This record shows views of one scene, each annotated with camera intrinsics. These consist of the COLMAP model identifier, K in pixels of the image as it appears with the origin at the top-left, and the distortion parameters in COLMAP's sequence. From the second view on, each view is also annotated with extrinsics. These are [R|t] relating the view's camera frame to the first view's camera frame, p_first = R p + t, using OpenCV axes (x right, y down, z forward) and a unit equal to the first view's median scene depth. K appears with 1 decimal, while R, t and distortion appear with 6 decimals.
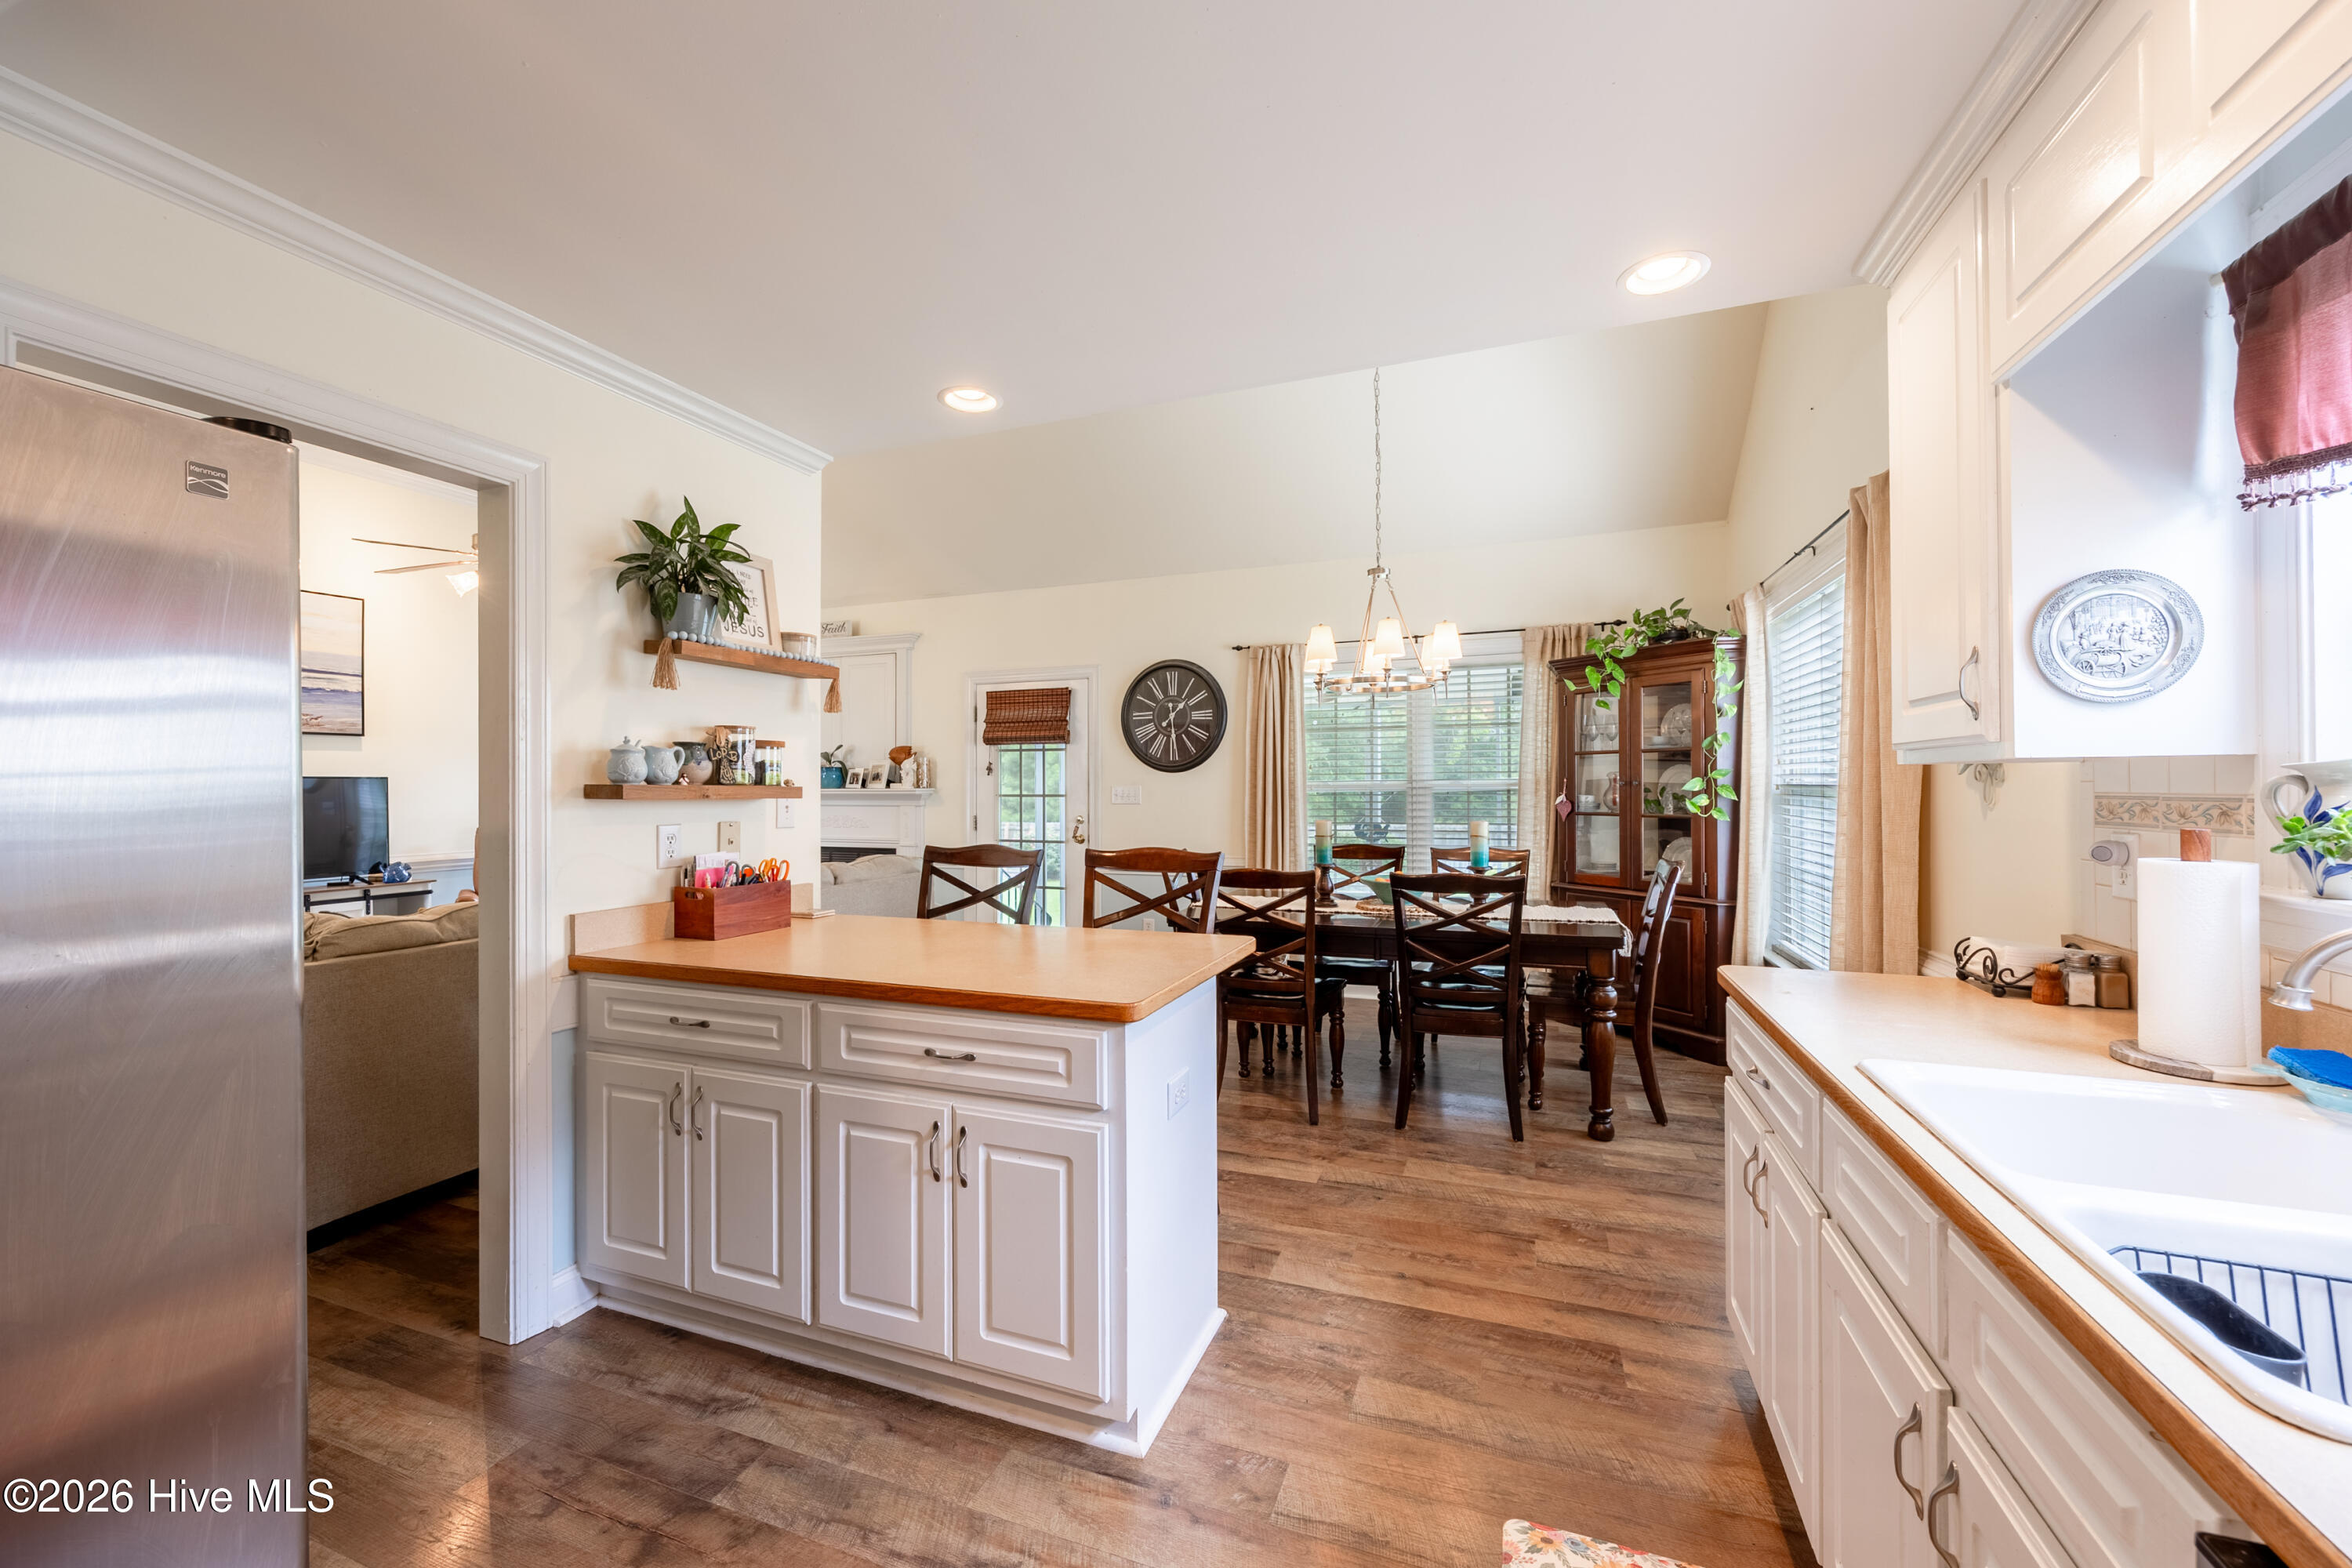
lens RADIAL K [[920.6, 0, 1168.9], [0, 920.6, 787.8], [0, 0, 1]] dist [-0.000437, 0.000187]
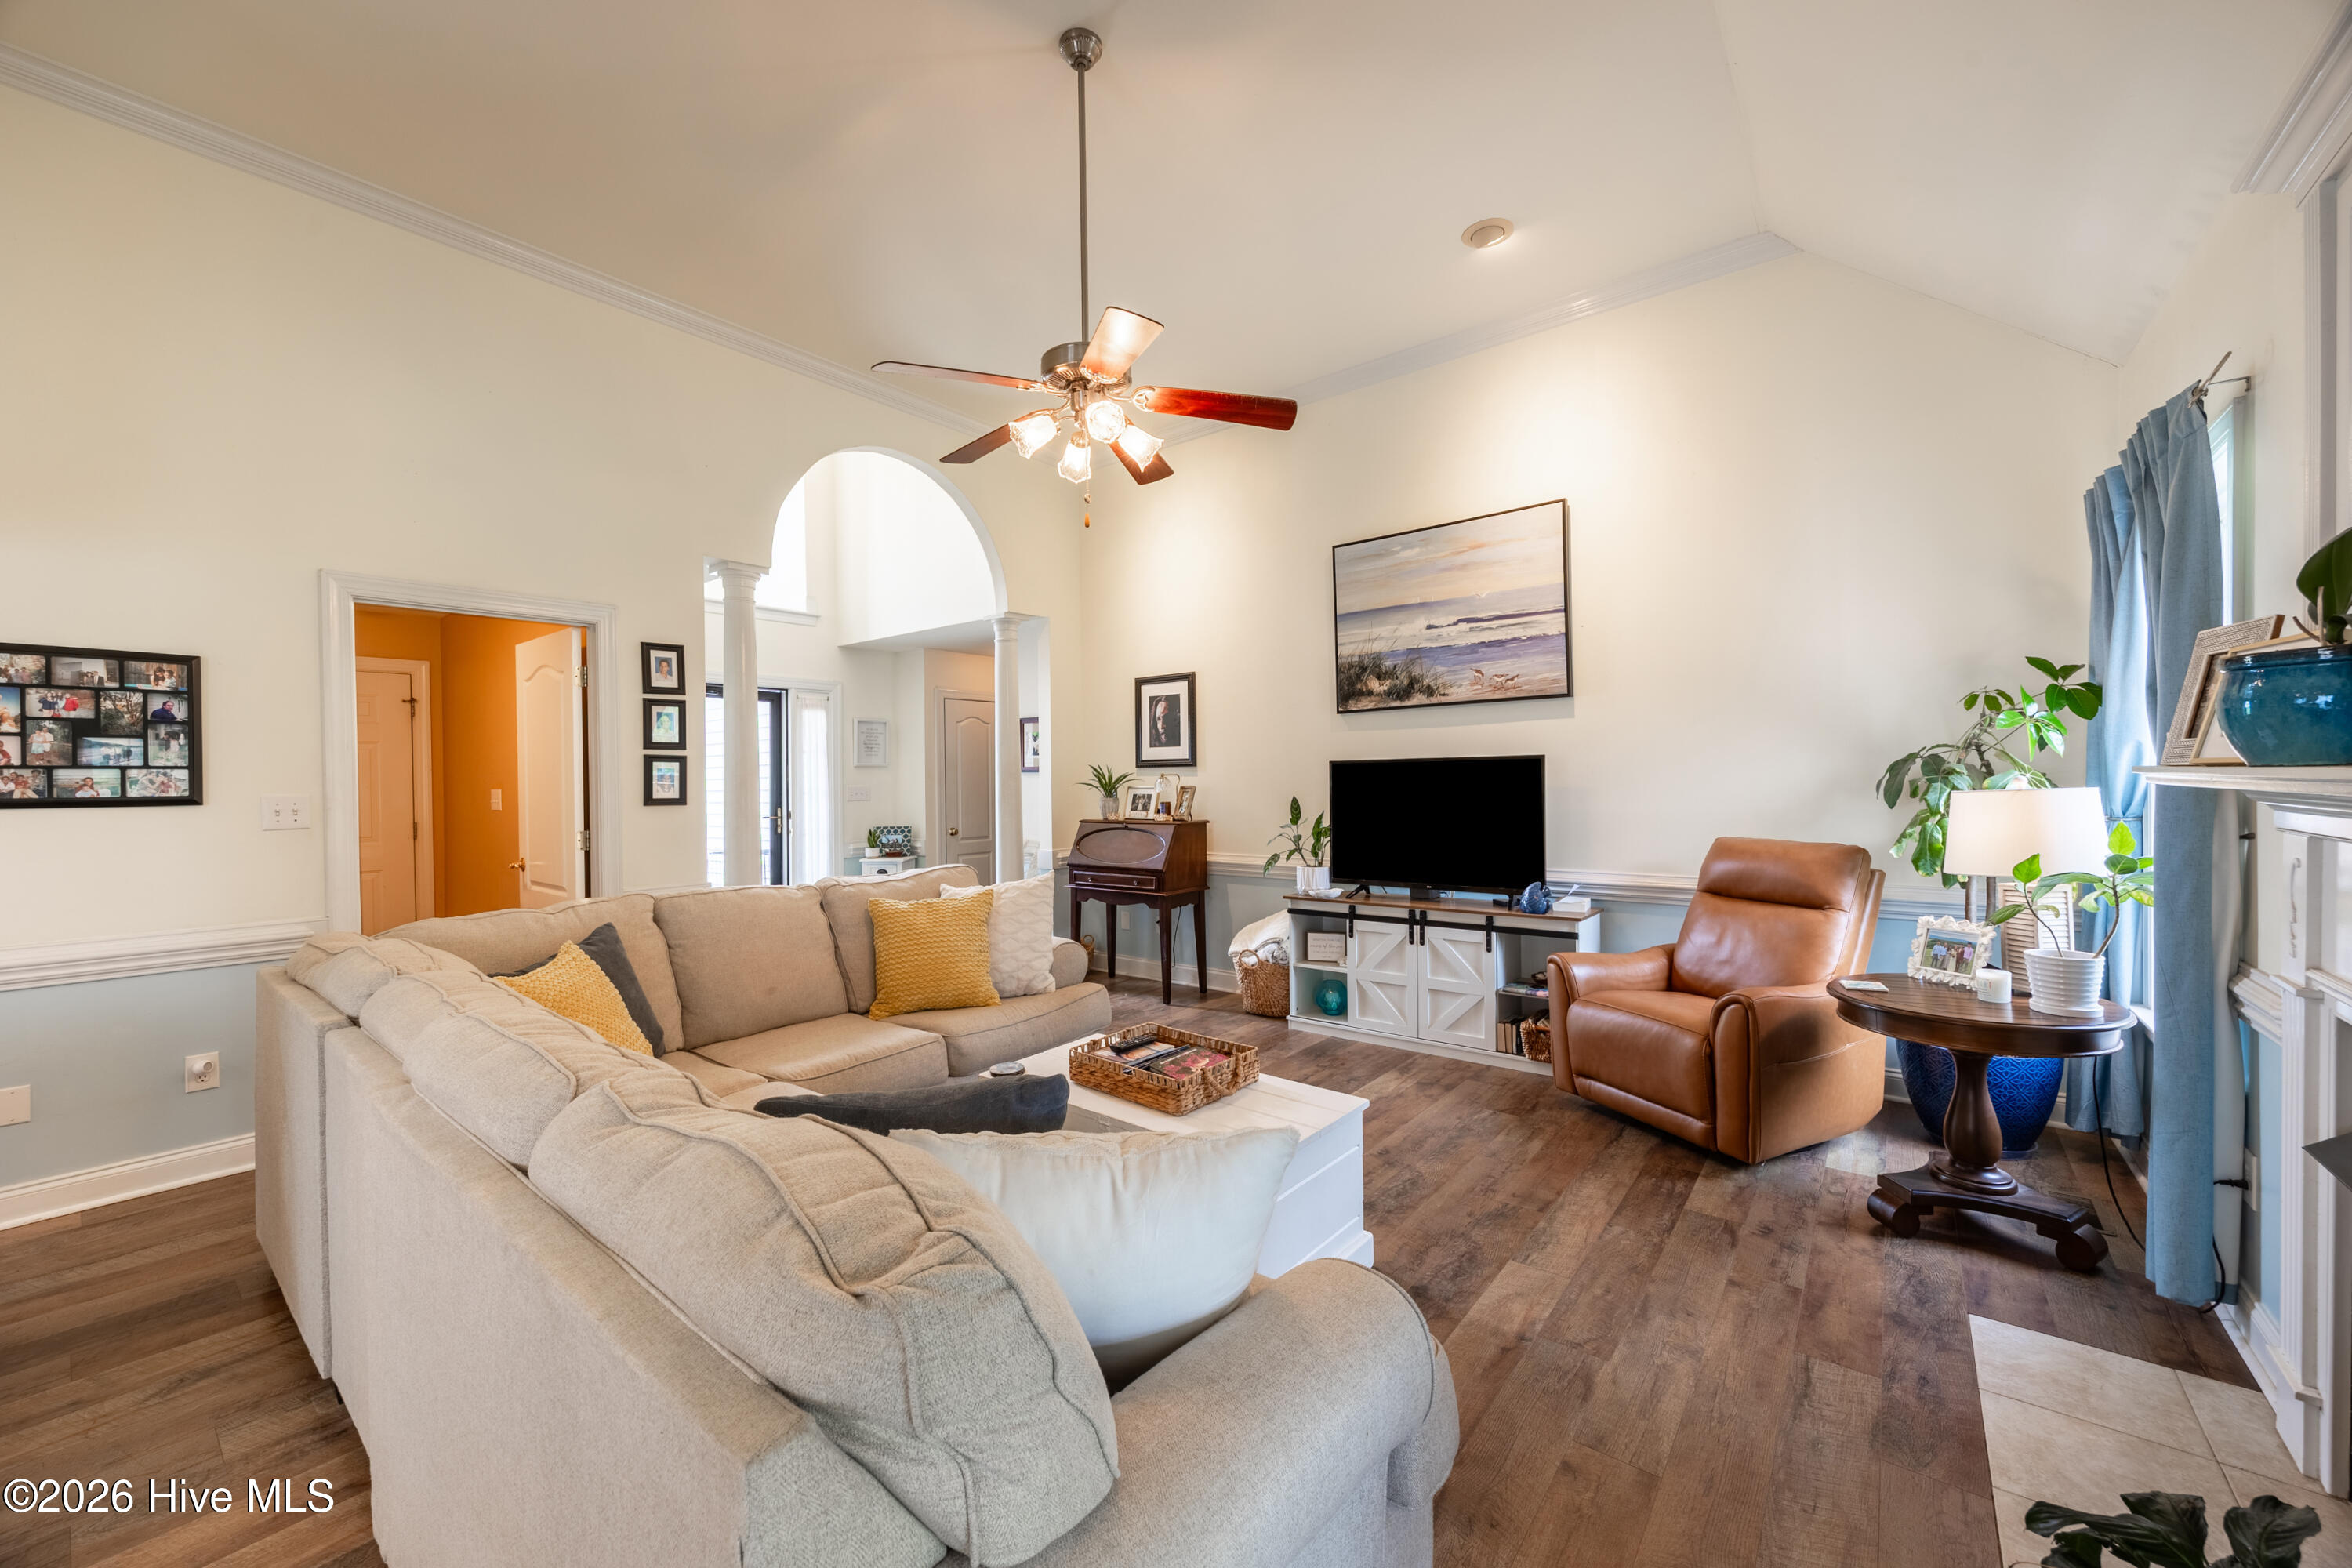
lens RADIAL K [[908.5, 0, 1158.3], [0, 908.5, 781.1], [0, 0, 1]] dist [0.002057, 0.000131]
pose [[-0.321311, 0.009542, -0.946926, -0.226486], [0.012938, 0.999900, 0.005686, -0.000853], [0.946885, -0.010424, -0.321403, 1.614862]]
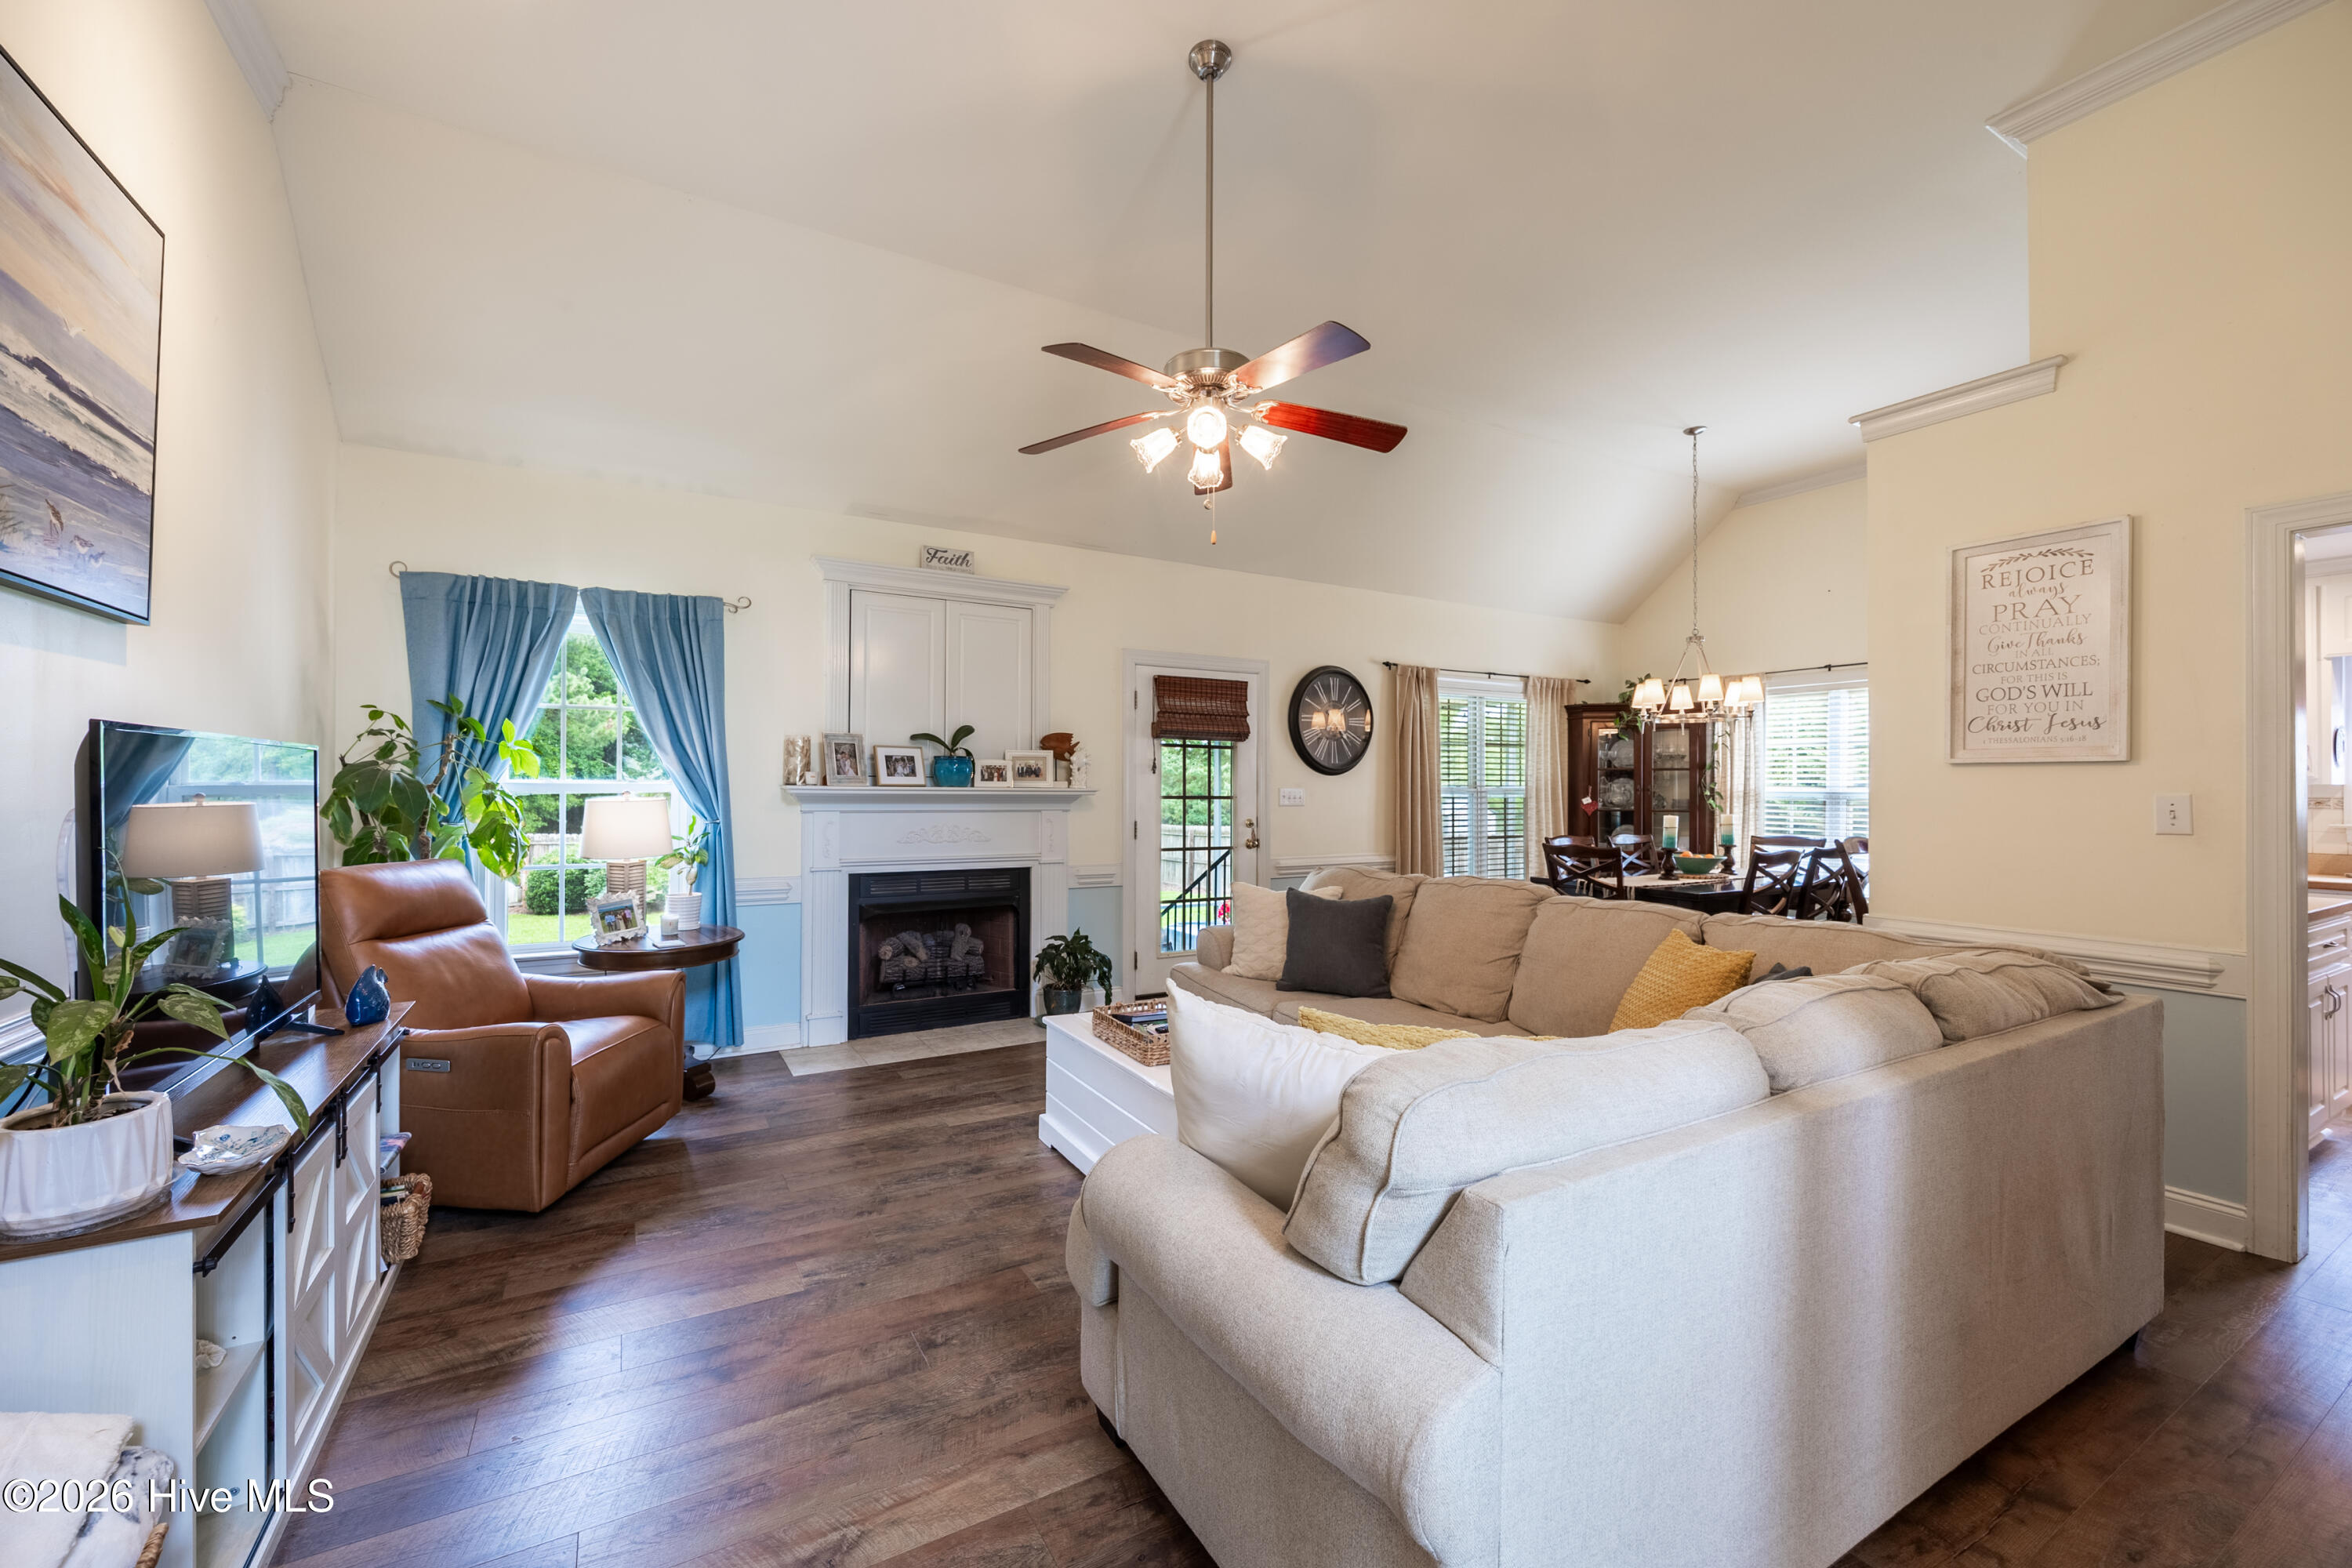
lens RADIAL K [[916.6, 0, 1167.9], [0, 916.6, 785.4], [0, 0, 1]] dist [-0.002039, -0.001731]
pose [[0.623901, 0.010187, 0.781437, -1.566332], [-0.007890, 0.999946, -0.006737, 0.006093], [-0.781463, -0.001962, 0.623948, 0.855315]]
